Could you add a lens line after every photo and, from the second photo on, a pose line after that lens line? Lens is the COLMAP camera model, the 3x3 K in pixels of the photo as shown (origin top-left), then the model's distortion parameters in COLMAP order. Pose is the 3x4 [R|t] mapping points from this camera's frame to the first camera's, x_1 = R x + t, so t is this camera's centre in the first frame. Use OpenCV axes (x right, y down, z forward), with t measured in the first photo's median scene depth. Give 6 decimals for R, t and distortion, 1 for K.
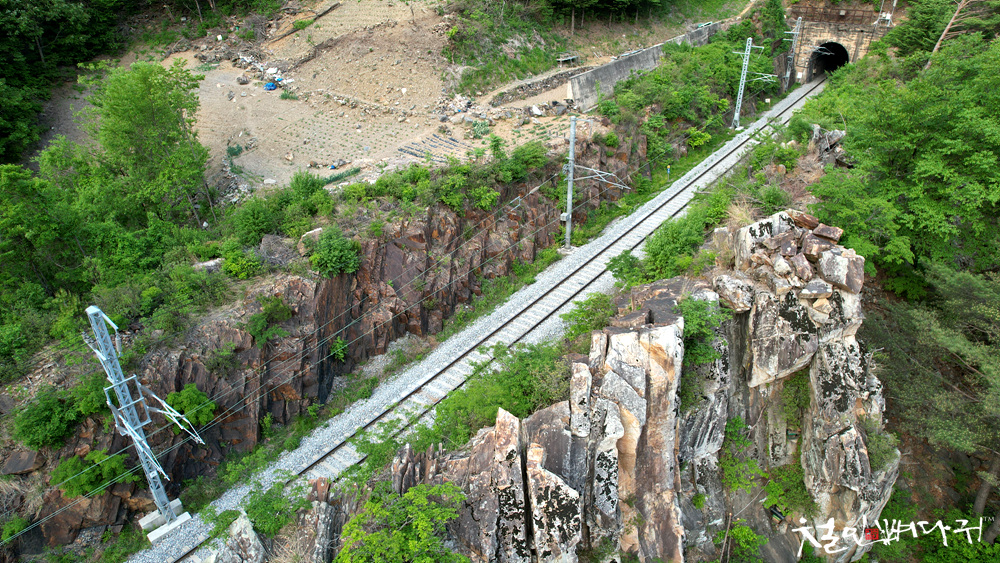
lens RADIAL K [[631.3, 0, 496.7], [0, 631.3, 283.0], [0, 0, 1]] dist [-0.078653, 0.058375]
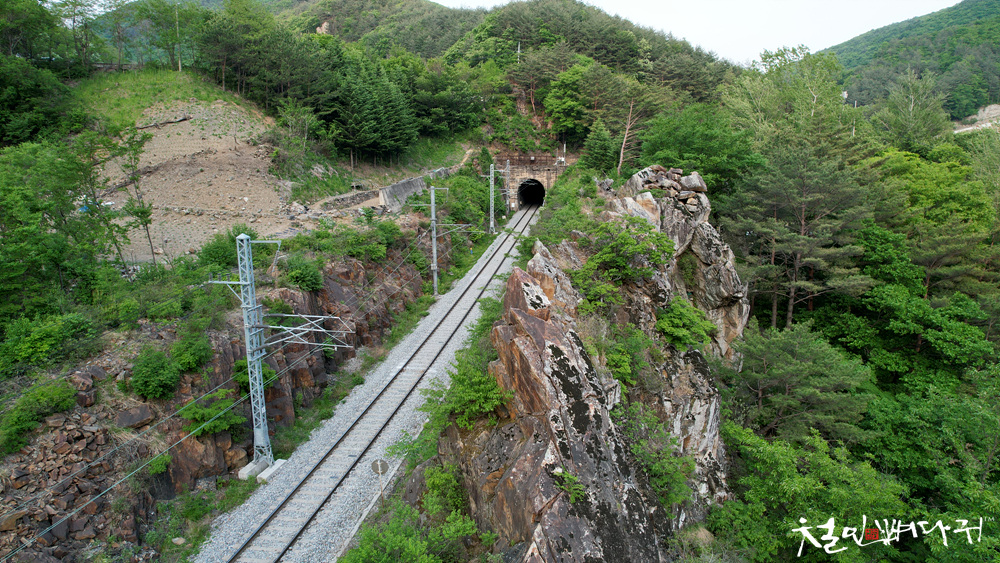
lens RADIAL K [[631.3, 0, 496.7], [0, 631.3, 283.0], [0, 0, 1]] dist [-0.078653, 0.058375]
pose [[0.875729, -0.102767, 0.471739, -0.286279], [0.236218, 0.943351, -0.233004, 0.186875], [-0.421070, 0.315482, 0.850395, -0.072344]]
